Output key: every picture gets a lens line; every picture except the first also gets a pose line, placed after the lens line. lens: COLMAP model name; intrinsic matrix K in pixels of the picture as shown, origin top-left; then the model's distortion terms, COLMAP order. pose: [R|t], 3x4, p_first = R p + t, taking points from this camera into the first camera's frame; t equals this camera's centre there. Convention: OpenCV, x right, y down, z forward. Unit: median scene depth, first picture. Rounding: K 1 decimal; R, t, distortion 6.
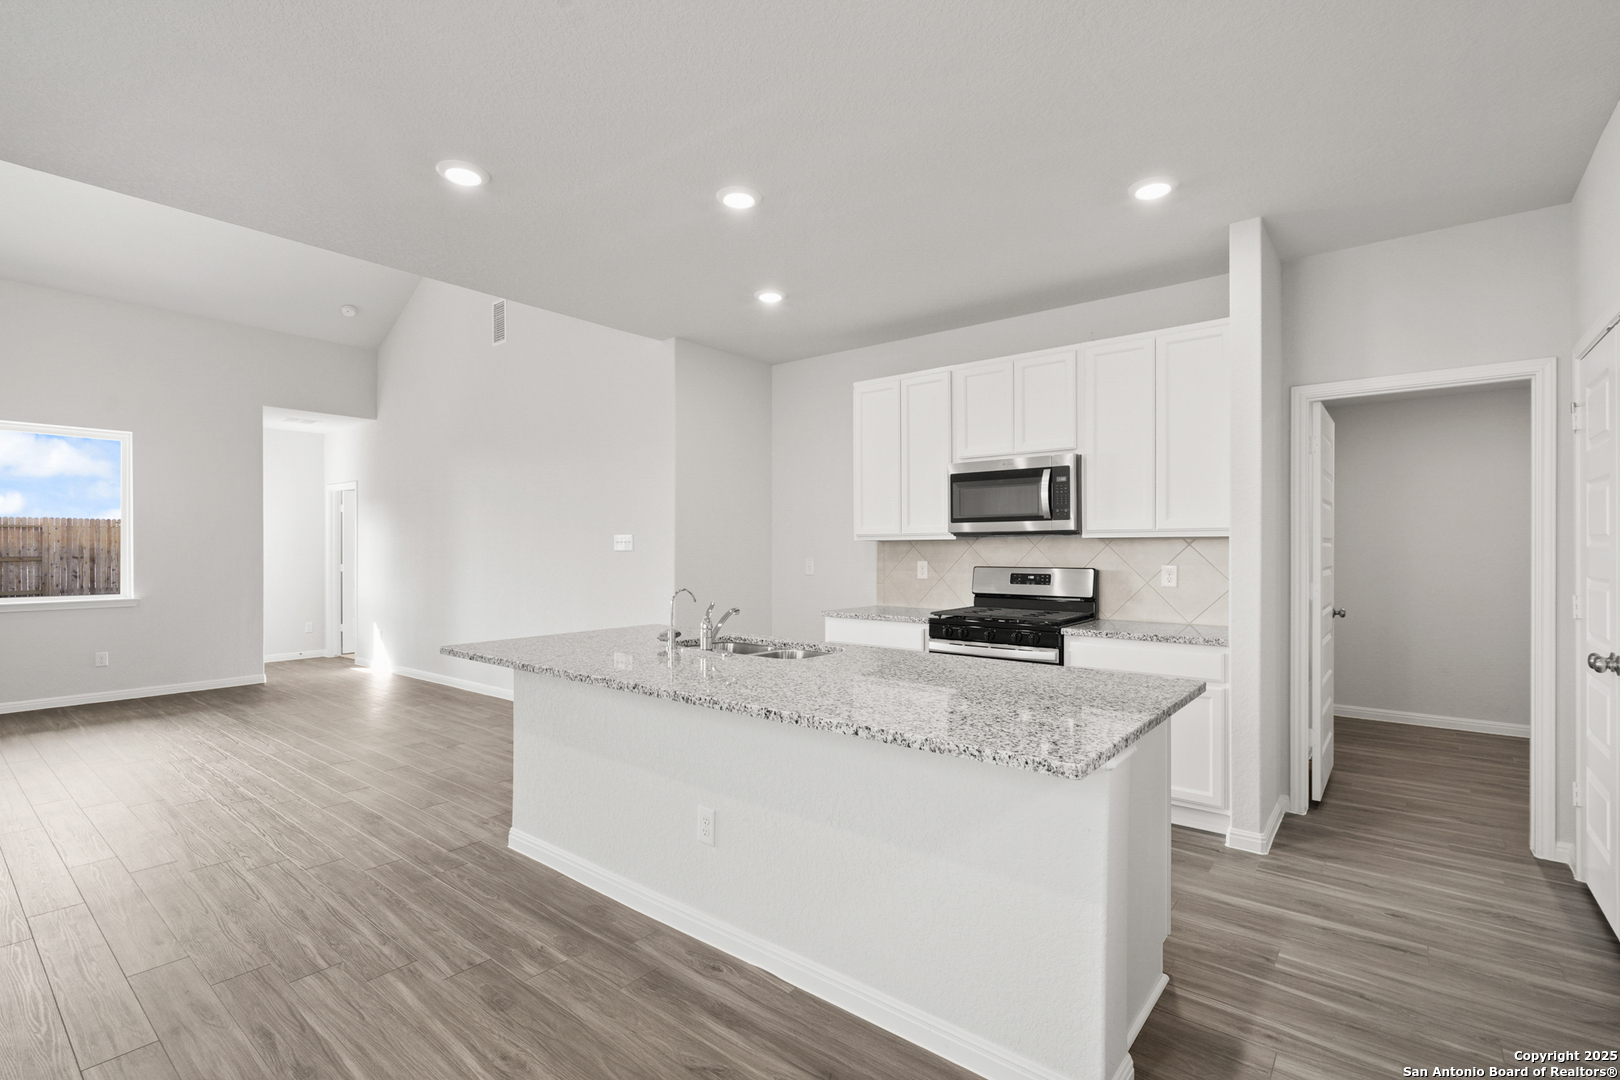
lens RADIAL K [[745.7, 0, 817.6], [0, 745.7, 549.4], [0, 0, 1]] dist [-0.006532, -0.000300]
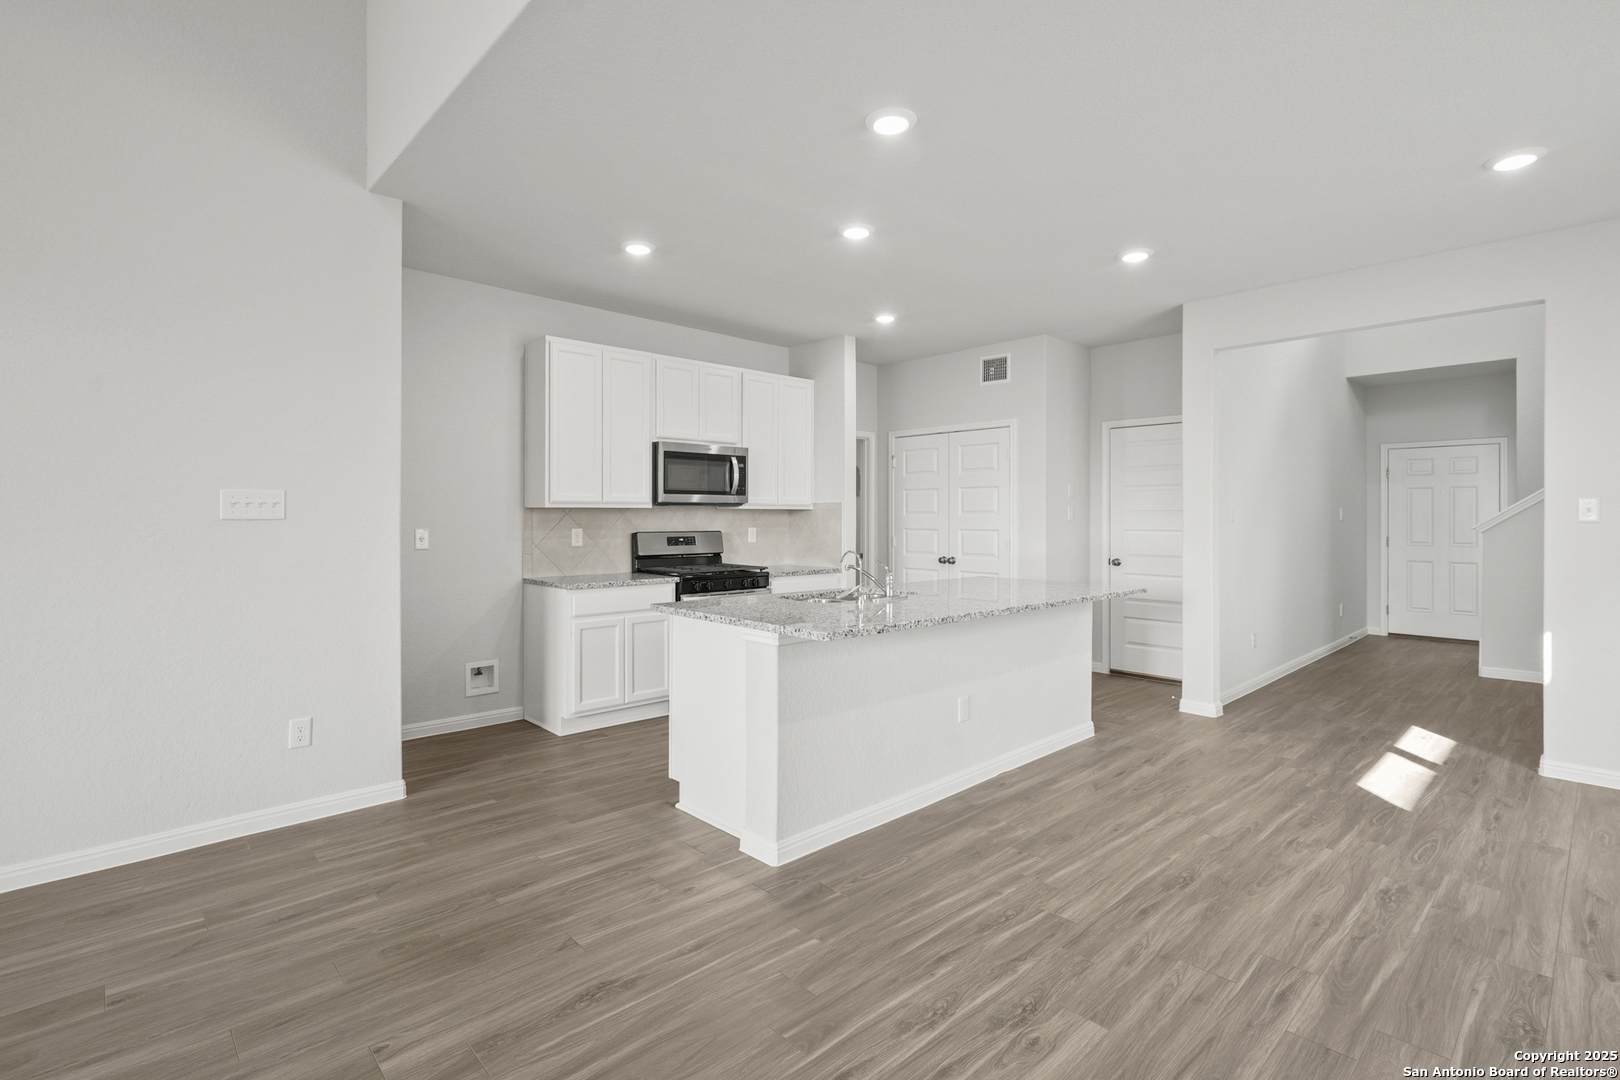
lens RADIAL K [[745.7, 0, 815.9], [0, 745.7, 538.1], [0, 0, 1]] dist [-0.006532, -0.000300]
pose [[0.138793, -0.025306, 0.989998, -1.003840], [-0.000268, 0.999672, 0.025591, 0.003336], [-0.990321, -0.003817, 0.138741, 0.680213]]
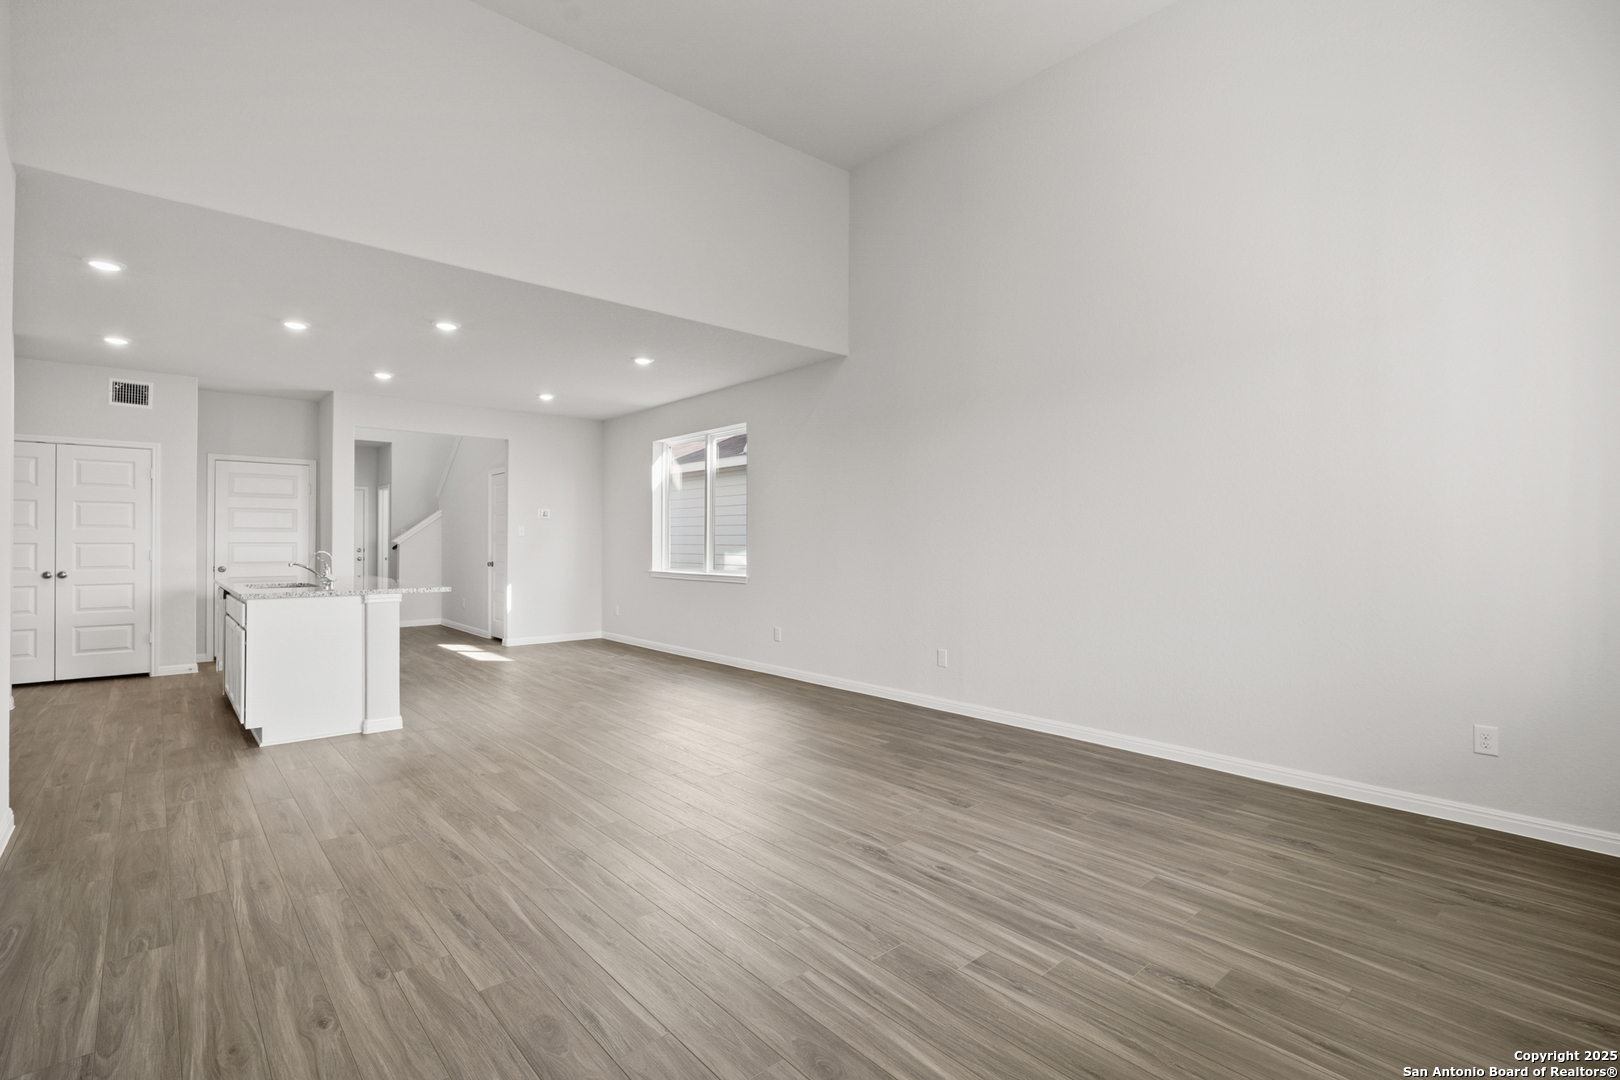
lens RADIAL K [[745.7, 0, 805.8], [0, 745.7, 541.1], [0, 0, 1]] dist [-0.006532, -0.000300]
pose [[-0.986711, 0.007023, 0.162335, -1.154794], [0.005818, 0.999952, -0.007898, 0.041374], [-0.162383, -0.006848, -0.986704, 1.852946]]
